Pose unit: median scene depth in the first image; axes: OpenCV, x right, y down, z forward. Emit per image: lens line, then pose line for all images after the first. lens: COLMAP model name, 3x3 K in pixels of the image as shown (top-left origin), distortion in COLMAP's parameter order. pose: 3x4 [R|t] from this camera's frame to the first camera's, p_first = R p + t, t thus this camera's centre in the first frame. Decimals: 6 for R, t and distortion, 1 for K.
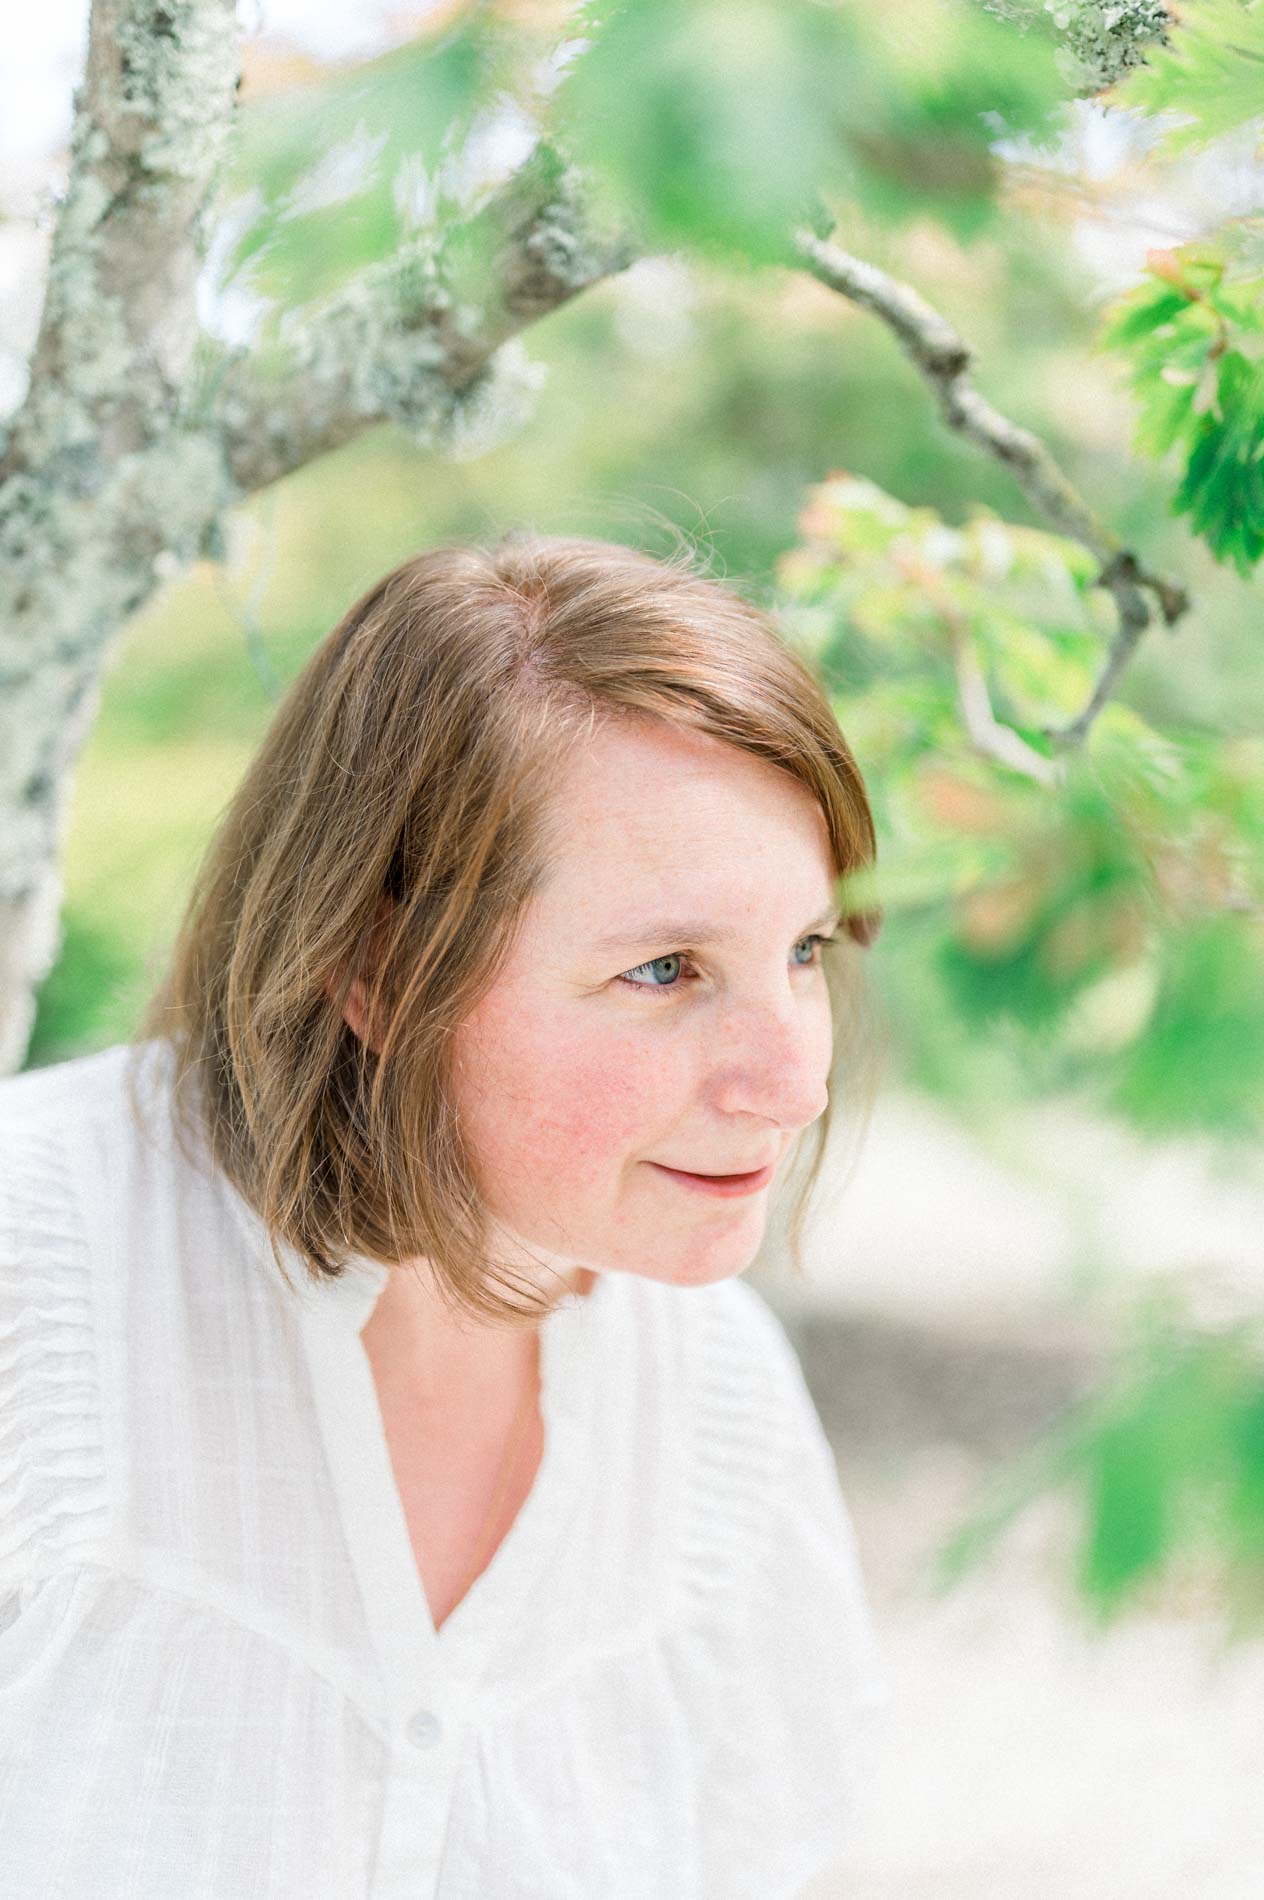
lens RADIAL K [[2707.3, 0, 632.4], [0, 2707.3, 922.7], [0, 0, 1]] dist [0.010651, -0.012242]
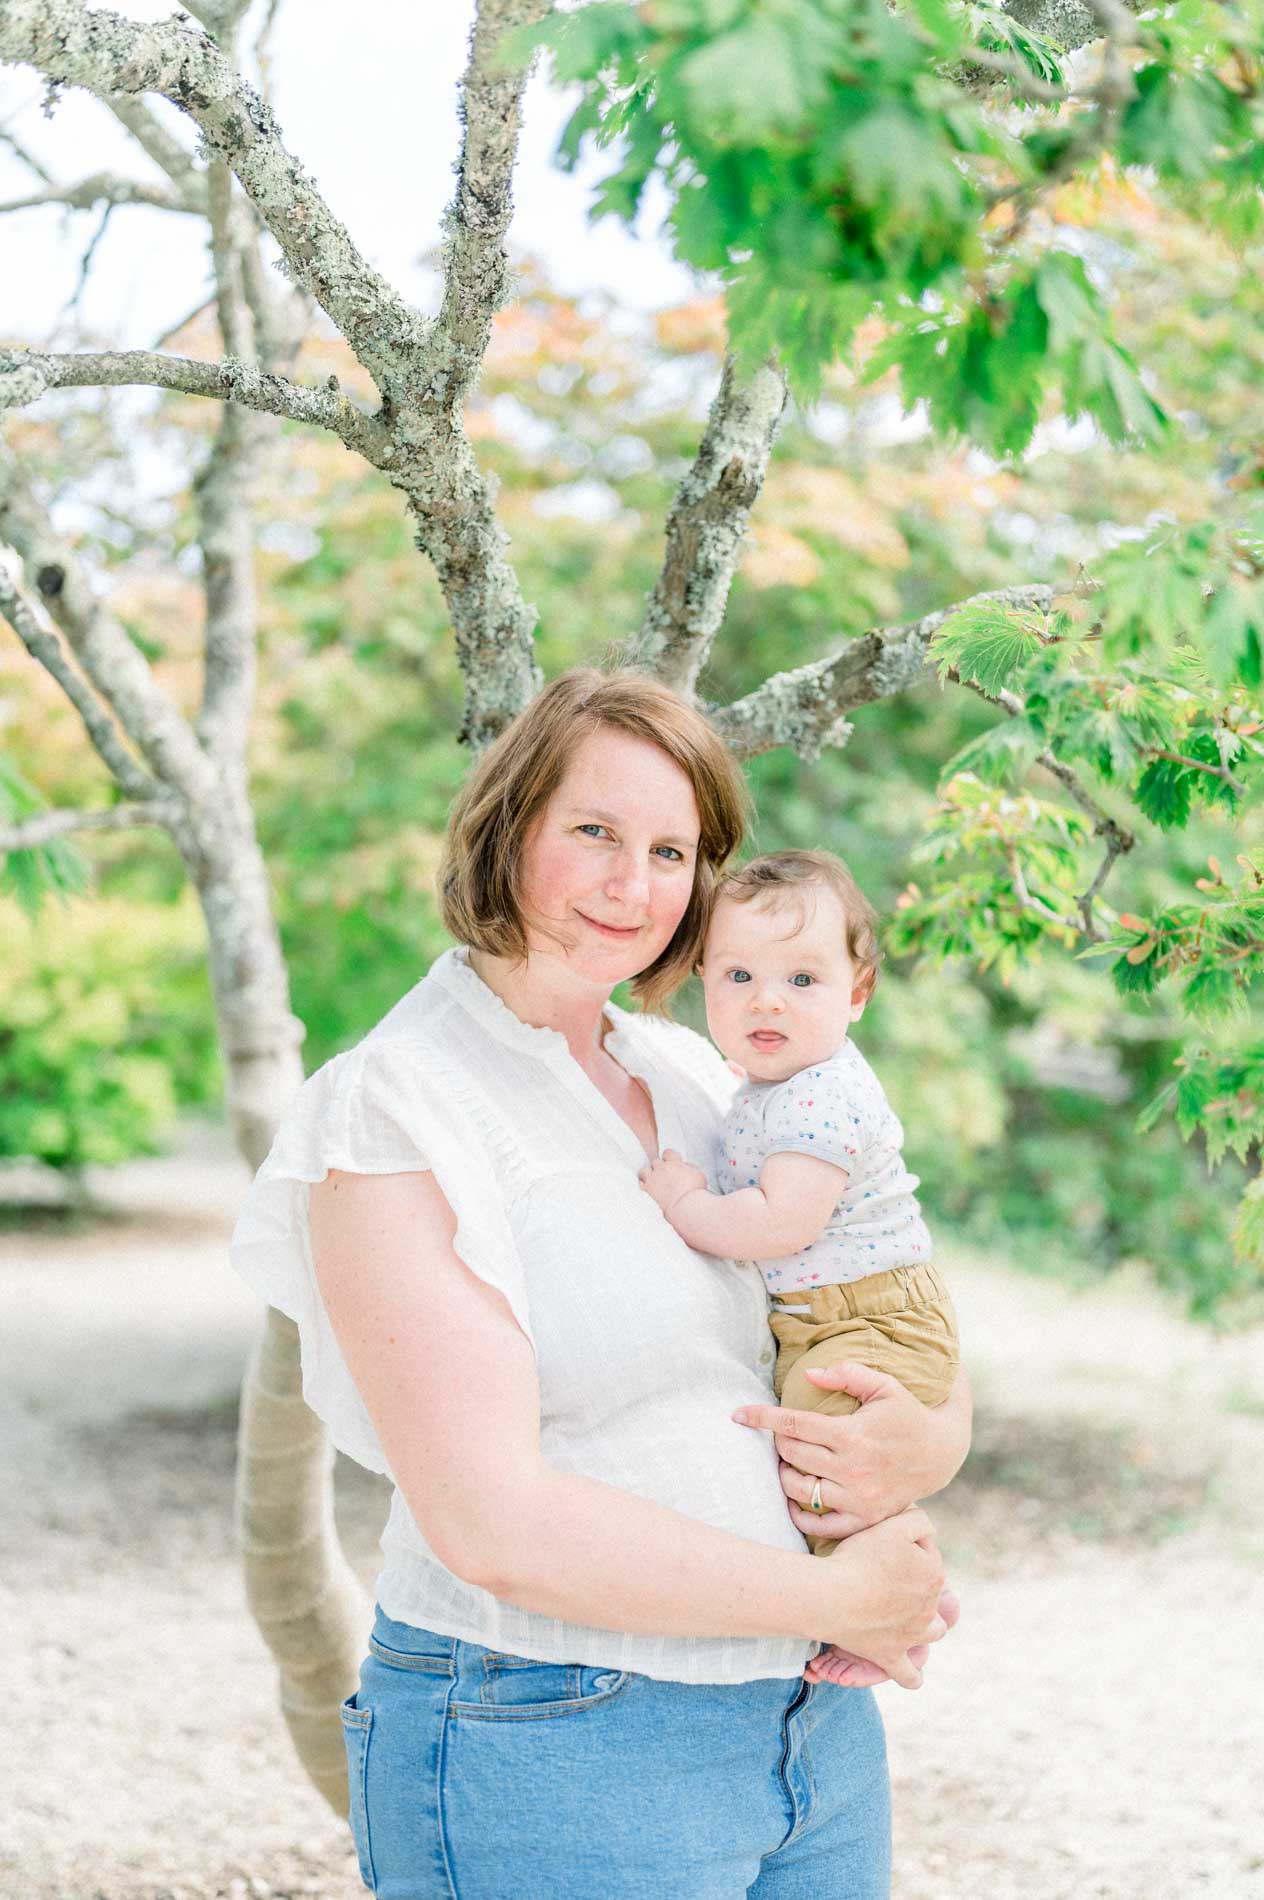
lens RADIAL K [[2707.3, 0, 632.4], [0, 2707.3, 922.7], [0, 0, 1]] dist [0.010651, -0.012242]
pose [[0.996165, 0.040346, 0.077635, -0.386637], [-0.036207, 0.997884, -0.053996, 0.081790], [-0.079649, 0.050978, 0.995519, -1.192227]]
